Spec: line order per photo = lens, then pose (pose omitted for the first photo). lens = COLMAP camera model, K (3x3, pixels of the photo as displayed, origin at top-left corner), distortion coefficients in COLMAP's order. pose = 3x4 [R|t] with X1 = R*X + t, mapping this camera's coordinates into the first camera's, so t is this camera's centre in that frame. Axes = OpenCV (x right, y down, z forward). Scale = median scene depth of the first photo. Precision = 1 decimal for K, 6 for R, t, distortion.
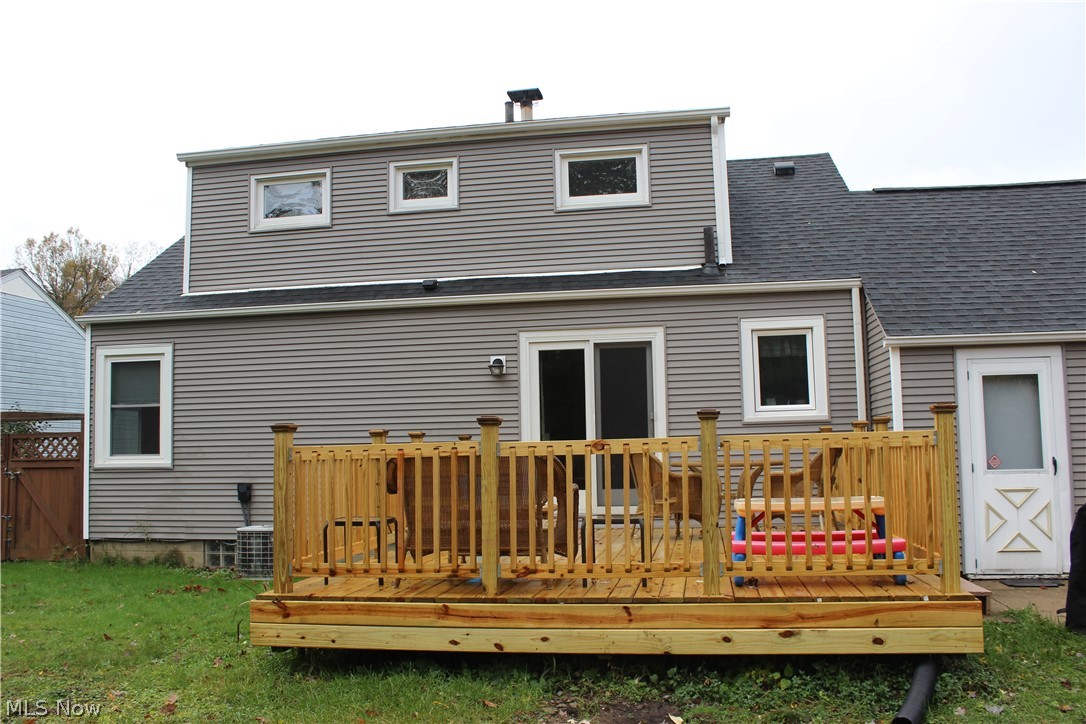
lens RADIAL K [[930.1, 0, 543.0], [0, 930.1, 362.0], [0, 0, 1]] dist [-0.123727, 0.012835]
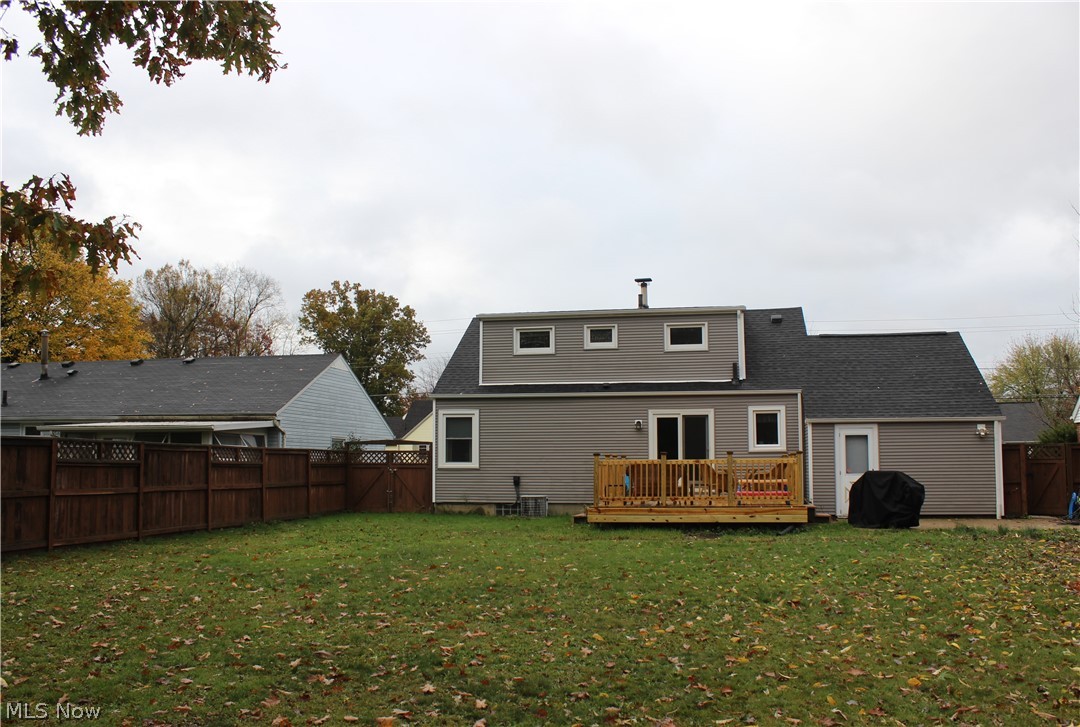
lens RADIAL K [[896.8, 0, 540.0], [0, 896.8, 363.5], [0, 0, 1]] dist [-0.180241, -0.000236]
pose [[0.998640, 0.015880, -0.049668, -0.176034], [-0.016695, 0.999732, -0.016048, -0.100762], [0.049399, 0.016856, 0.998637, -1.116241]]
